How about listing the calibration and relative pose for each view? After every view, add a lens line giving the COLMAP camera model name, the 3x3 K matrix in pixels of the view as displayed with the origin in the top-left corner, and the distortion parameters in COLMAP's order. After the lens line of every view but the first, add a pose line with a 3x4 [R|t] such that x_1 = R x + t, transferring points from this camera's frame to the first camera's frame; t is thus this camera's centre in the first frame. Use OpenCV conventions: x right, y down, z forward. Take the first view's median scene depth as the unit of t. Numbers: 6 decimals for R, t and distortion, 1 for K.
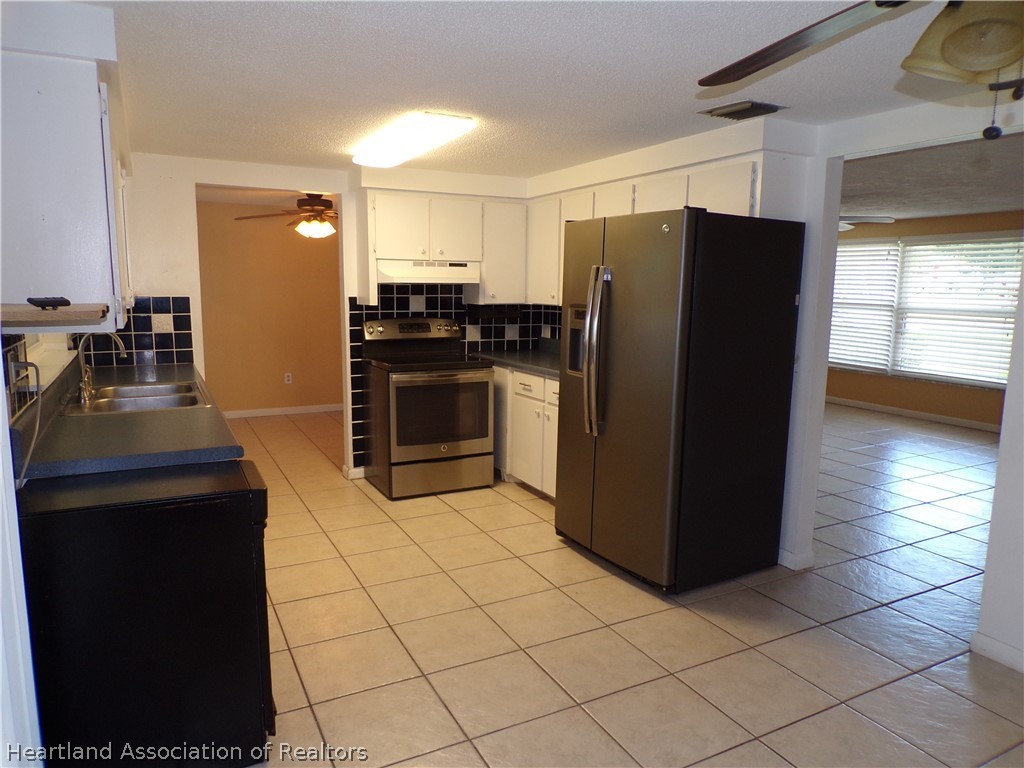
lens RADIAL K [[696.4, 0, 521.3], [0, 696.4, 388.4], [0, 0, 1]] dist [-0.027684, 0.035776]
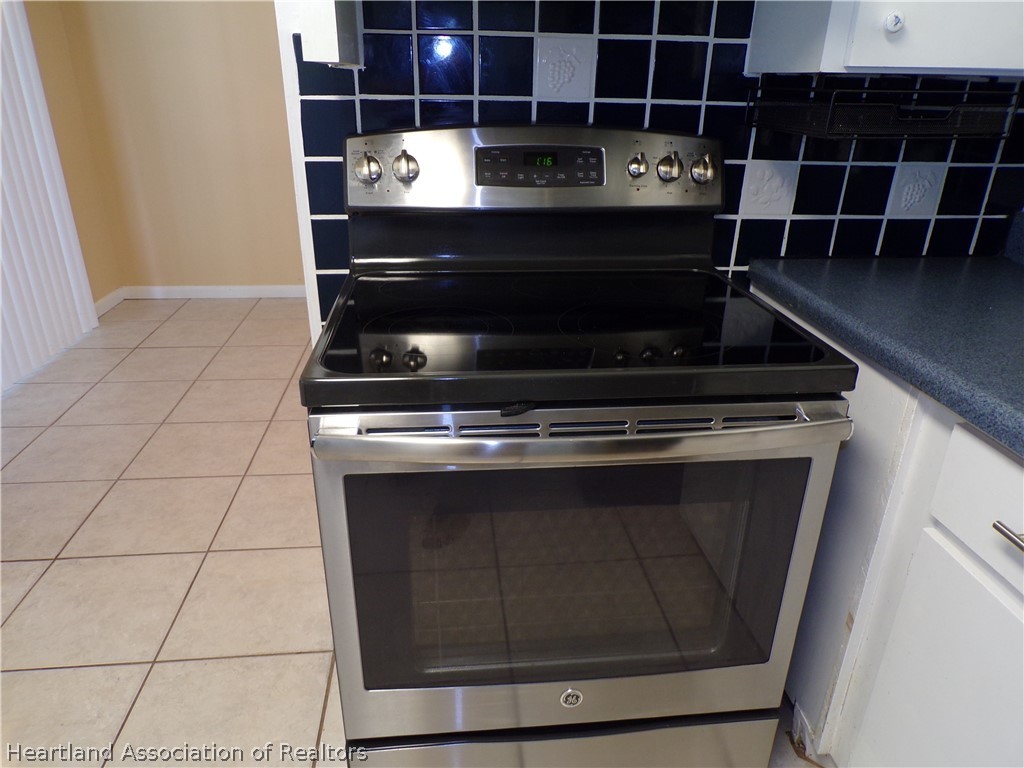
lens RADIAL K [[696.4, 0, 521.3], [0, 696.4, 388.4], [0, 0, 1]] dist [-0.027684, 0.035776]
pose [[0.925670, 0.157435, -0.344019, -0.056973], [-0.061992, 0.960133, 0.272584, -0.078557], [0.373218, -0.230996, 0.898526, 0.750514]]
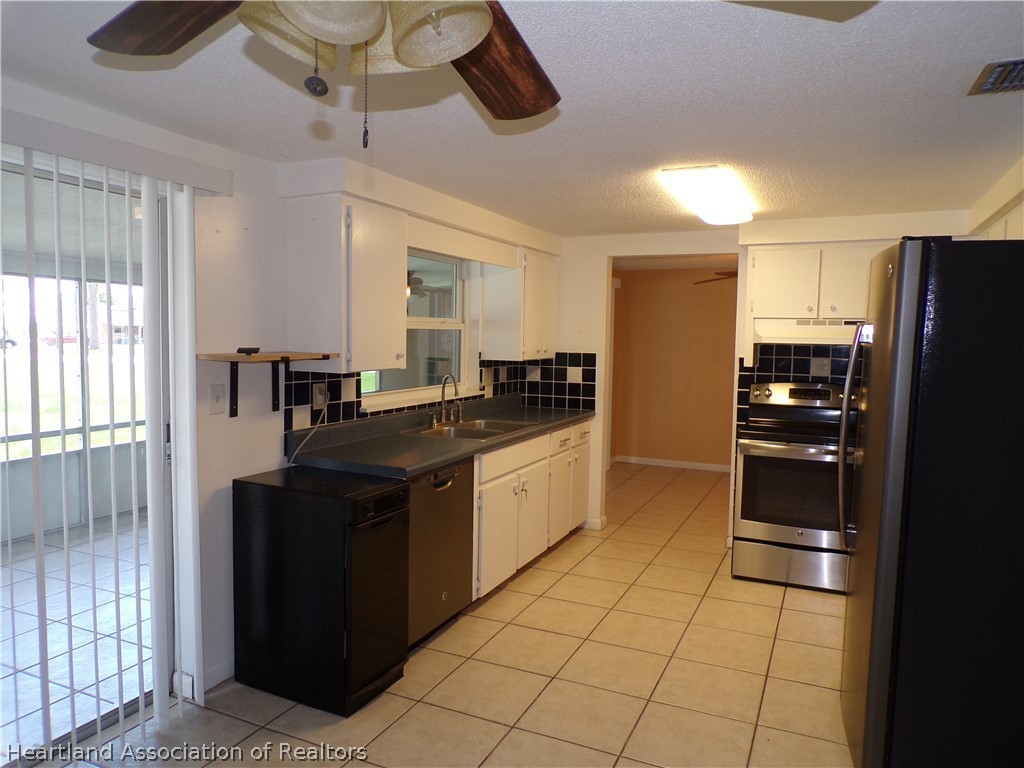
lens RADIAL K [[696.4, 0, 521.3], [0, 696.4, 388.4], [0, 0, 1]] dist [-0.027684, 0.035776]
pose [[0.608347, 0.057715, -0.791570, 0.324983], [-0.129442, 0.991214, -0.027209, -0.023107], [0.783045, 0.119015, 0.610472, 0.176283]]
